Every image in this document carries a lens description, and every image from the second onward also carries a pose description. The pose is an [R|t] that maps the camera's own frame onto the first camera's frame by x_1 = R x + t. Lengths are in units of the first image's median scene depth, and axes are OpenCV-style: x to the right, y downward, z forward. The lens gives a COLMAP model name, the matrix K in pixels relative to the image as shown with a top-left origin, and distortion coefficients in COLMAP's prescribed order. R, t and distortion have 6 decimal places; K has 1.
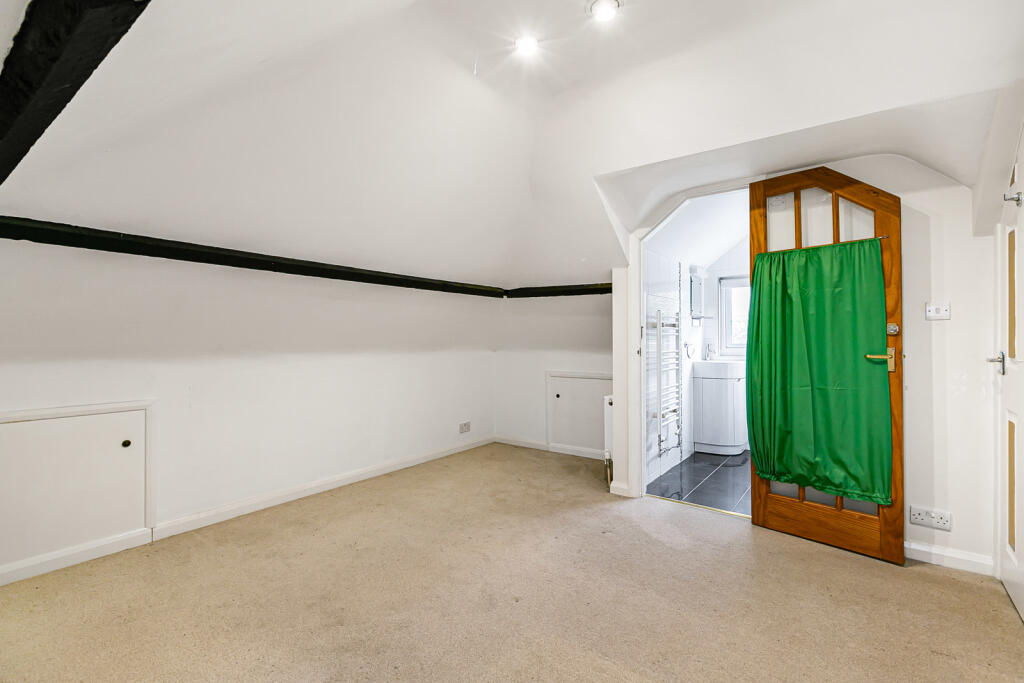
lens RADIAL K [[464.6, 0, 511.0], [0, 464.6, 333.9], [0, 0, 1]] dist [0.004700, 0.001108]
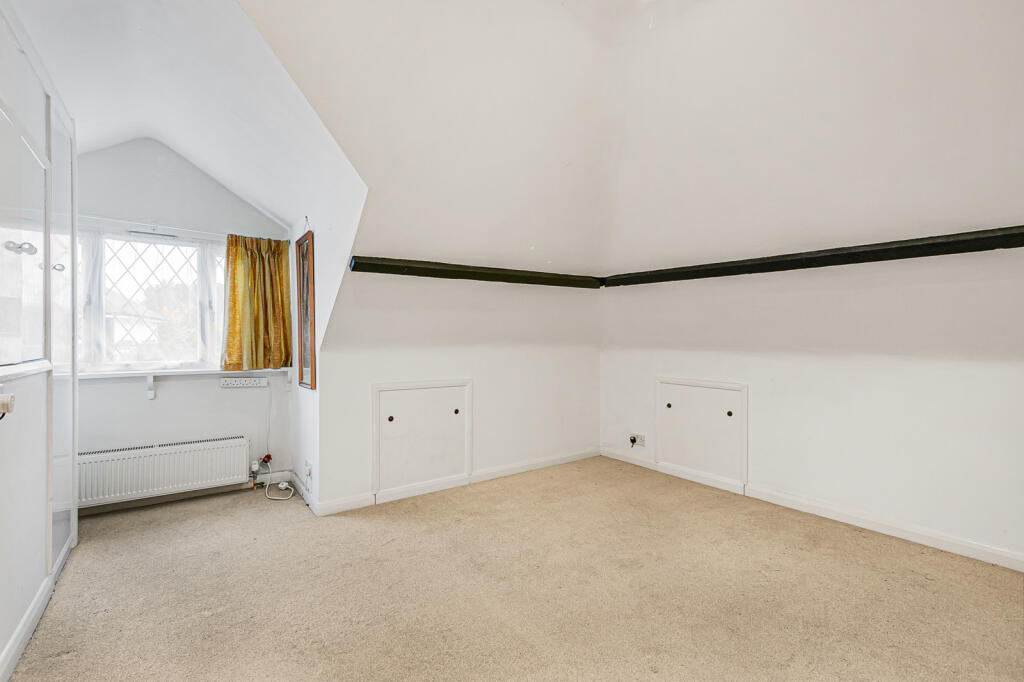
lens RADIAL K [[464.6, 0, 511.0], [0, 464.6, 333.4], [0, 0, 1]] dist [0.004700, 0.001108]
pose [[-0.284302, -0.008952, -0.958693, 0.652306], [0.002662, 0.999945, -0.010126, 0.014733], [0.958731, -0.005431, -0.284262, 0.777256]]
